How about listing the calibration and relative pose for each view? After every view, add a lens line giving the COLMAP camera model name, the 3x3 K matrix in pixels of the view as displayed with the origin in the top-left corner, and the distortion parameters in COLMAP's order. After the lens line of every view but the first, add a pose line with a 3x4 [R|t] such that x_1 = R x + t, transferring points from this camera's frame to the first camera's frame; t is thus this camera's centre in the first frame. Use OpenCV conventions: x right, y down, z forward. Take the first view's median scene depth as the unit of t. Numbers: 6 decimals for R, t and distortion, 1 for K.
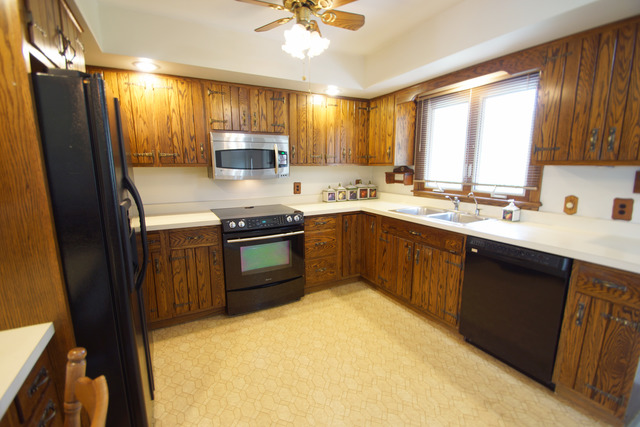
lens RADIAL K [[282.1, 0, 320.0], [0, 282.1, 213.5], [0, 0, 1]] dist [0.000533, -0.000151]
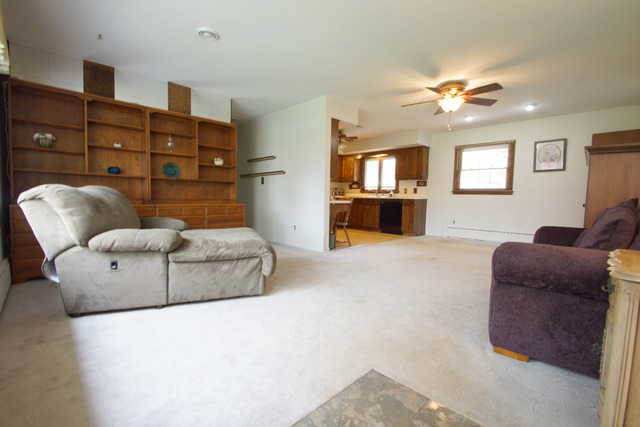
lens RADIAL K [[282.1, 0, 320.0], [0, 282.1, 213.5], [0, 0, 1]] dist [0.000533, -0.000151]
pose [[0.960723, -0.001573, 0.277506, -0.846106], [0.030407, 0.994560, -0.099631, 0.420710], [-0.275839, 0.104156, 0.955544, -1.531985]]
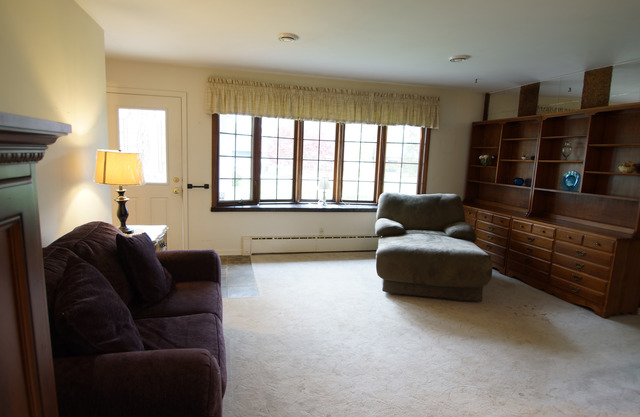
lens RADIAL K [[379.3, 0, 320.0], [0, 379.3, 208.5], [0, 0, 1]] dist [-0.000322, 0.000001]
pose [[-0.234907, 0.110536, -0.965712, 3.806821], [-0.235162, 0.957536, 0.166803, -0.555476], [0.943142, 0.266282, -0.198939, 1.518258]]
